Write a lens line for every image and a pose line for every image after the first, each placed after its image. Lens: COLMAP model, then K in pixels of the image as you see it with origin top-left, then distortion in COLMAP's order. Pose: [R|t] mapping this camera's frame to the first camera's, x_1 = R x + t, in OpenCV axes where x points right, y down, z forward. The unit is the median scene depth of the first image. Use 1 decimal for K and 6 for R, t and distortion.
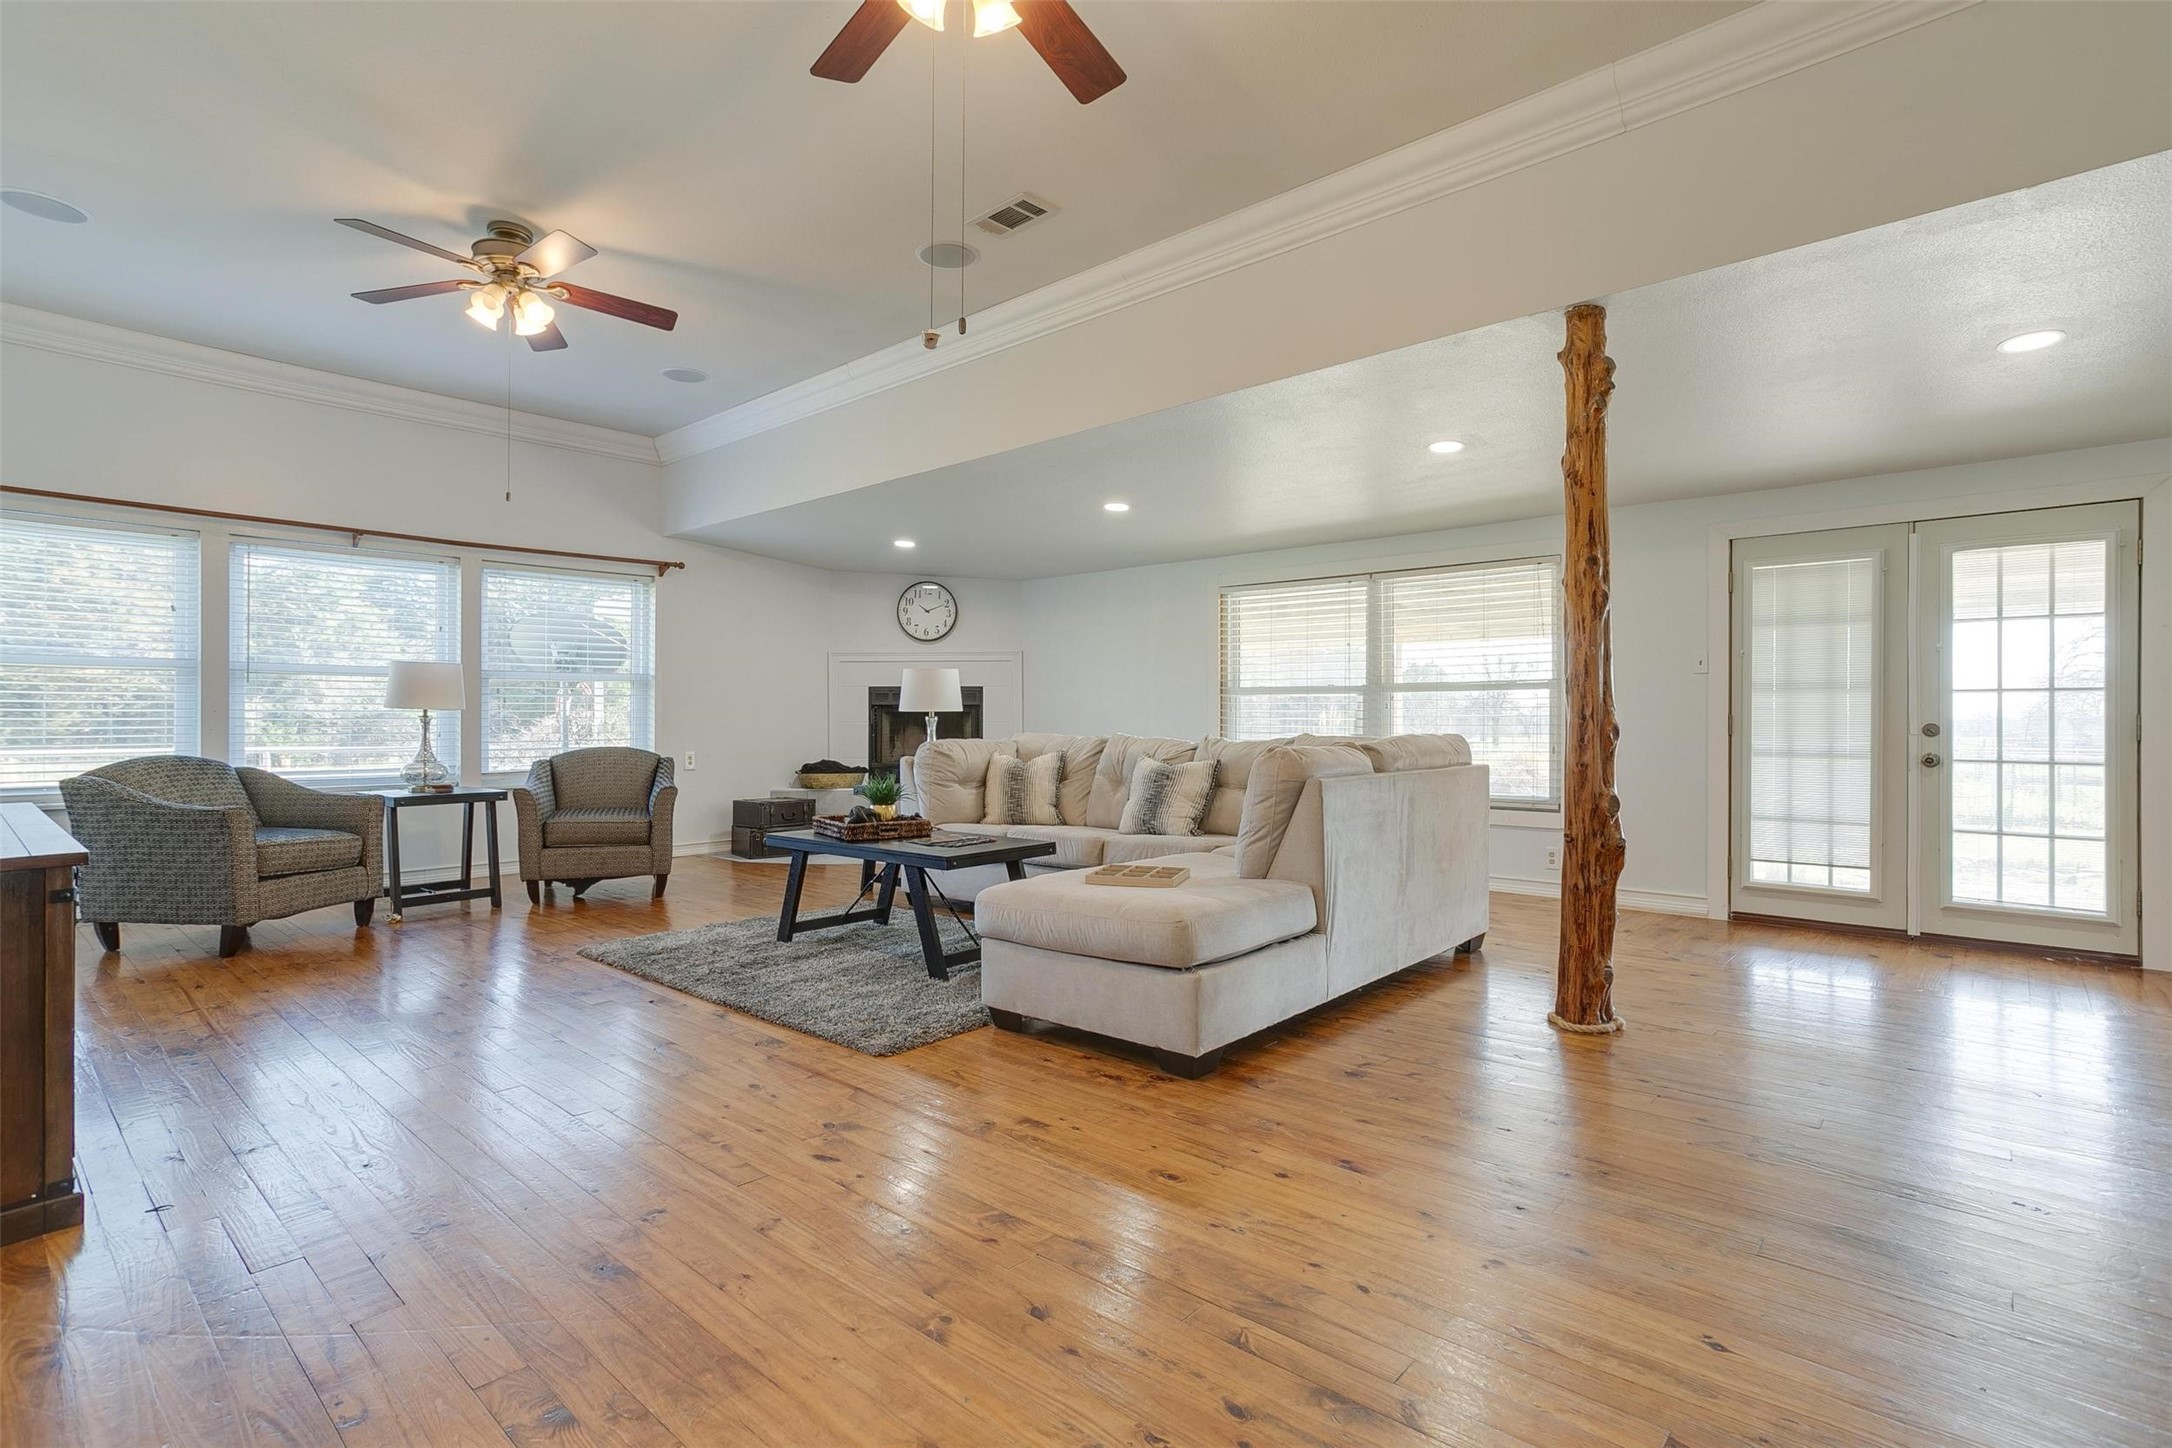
lens RADIAL K [[1044.1, 0, 1086.0], [0, 1044.1, 724.0], [0, 0, 1]] dist [0.003324, 0.011092]
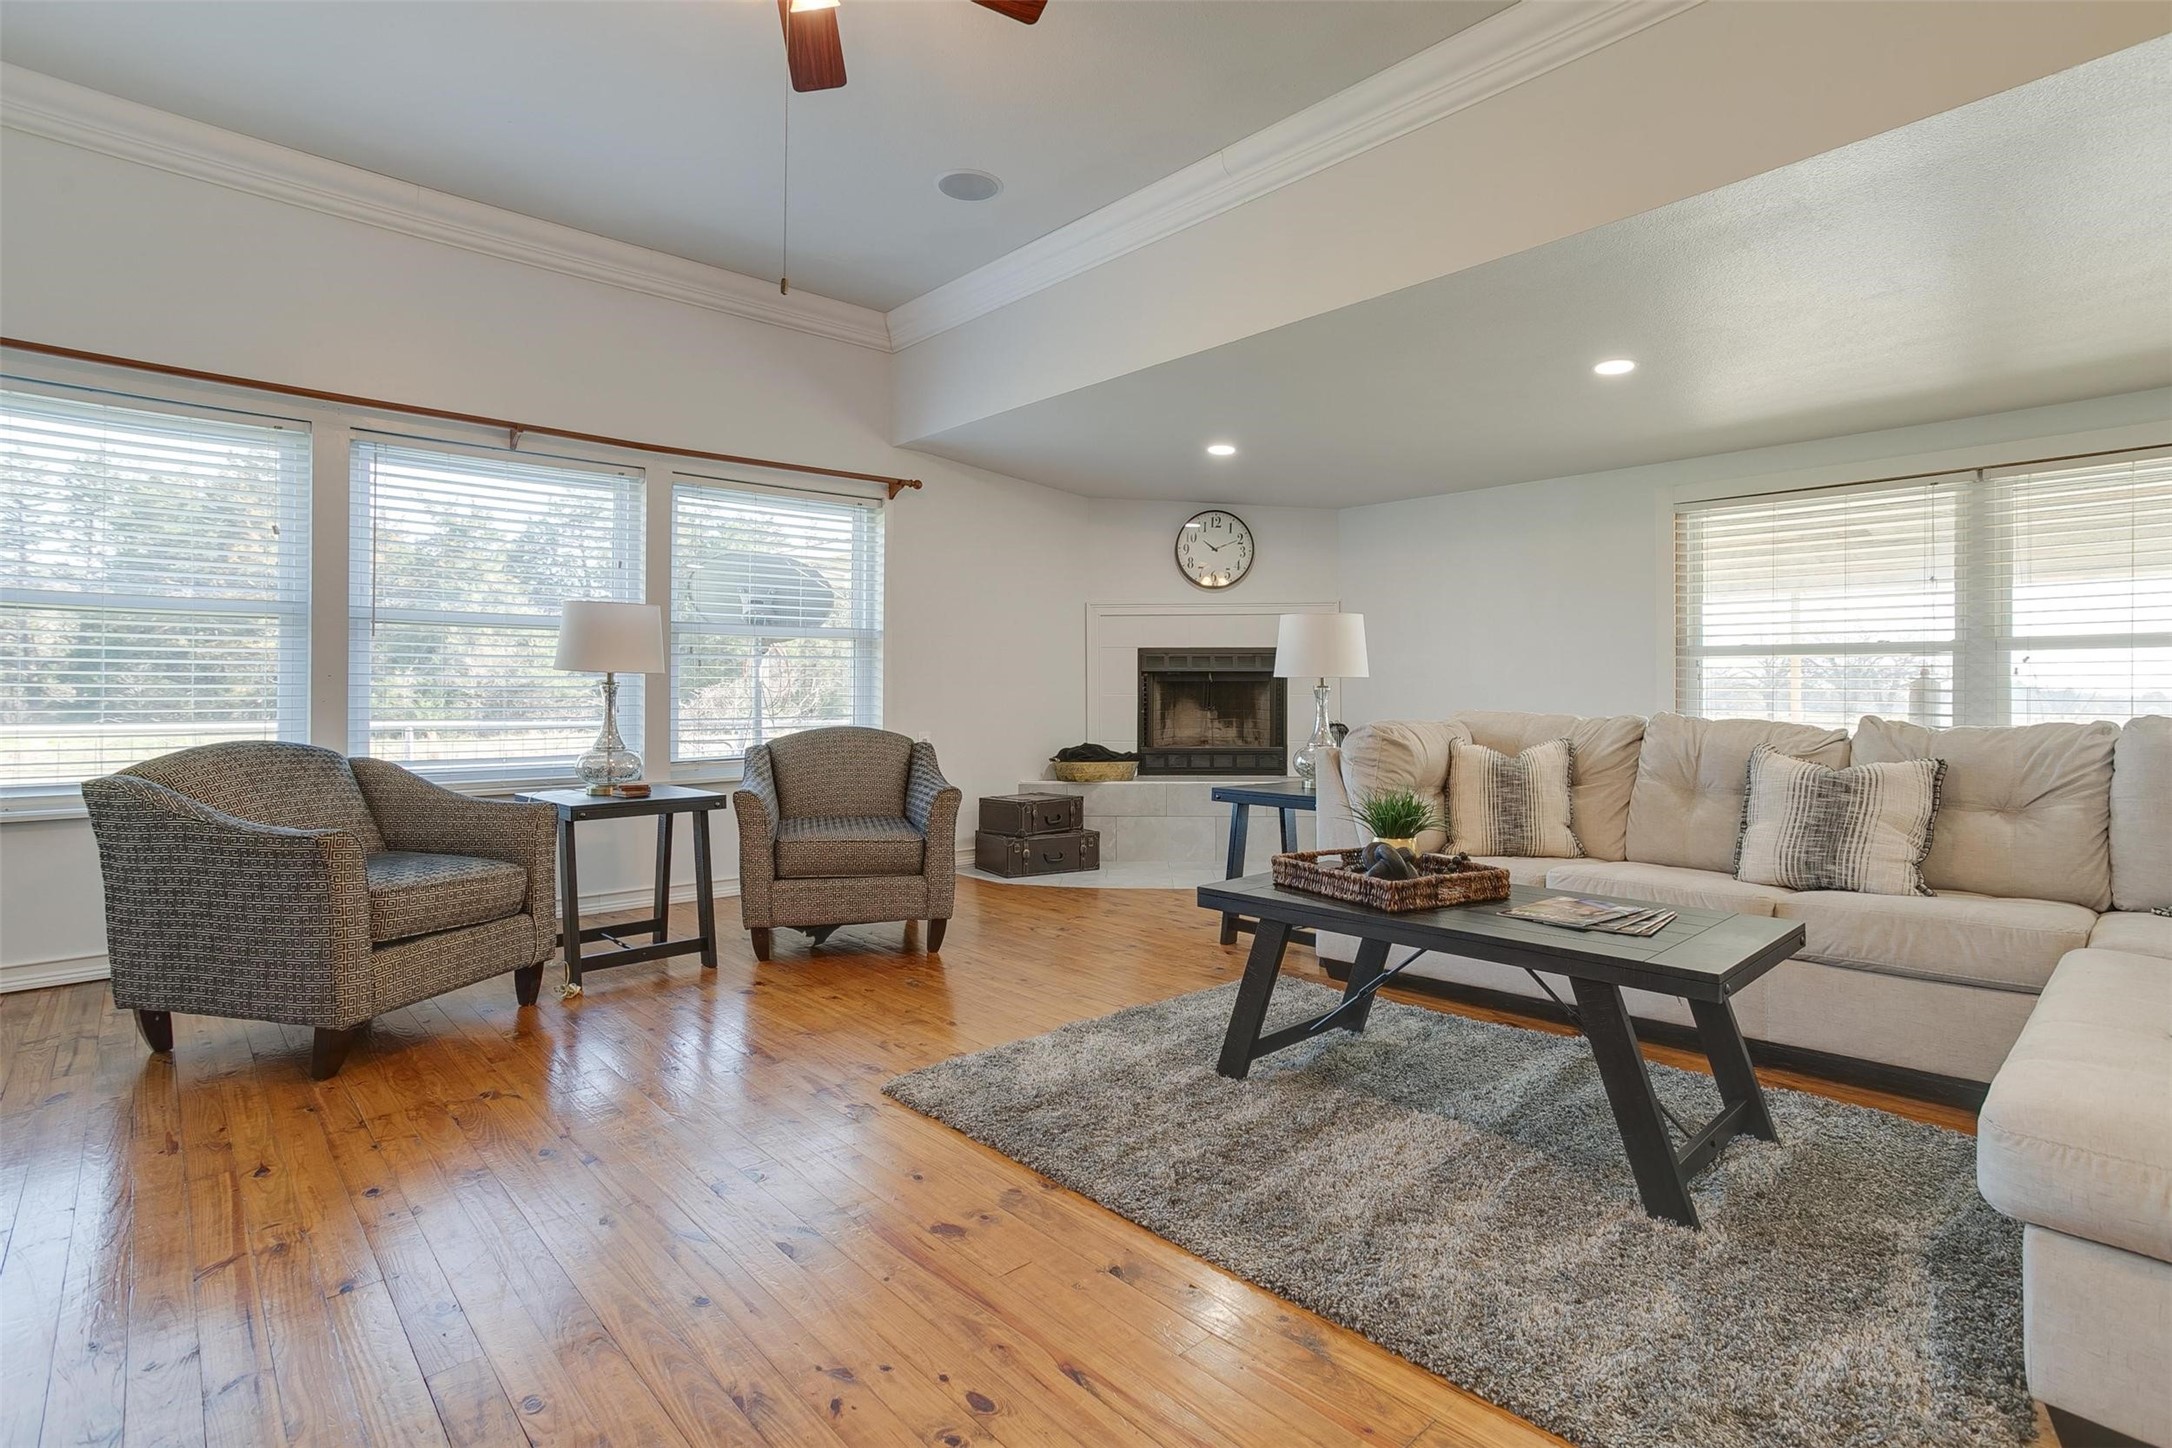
lens RADIAL K [[1024.1, 0, 1091.0], [0, 1024.1, 690.1], [0, 0, 1]] dist [-0.004897, 0.000882]
pose [[0.997078, 0.002132, -0.076356, -0.259406], [-0.002678, 0.999972, -0.007043, 0.000926], [0.076339, 0.007227, 0.997056, 0.348940]]
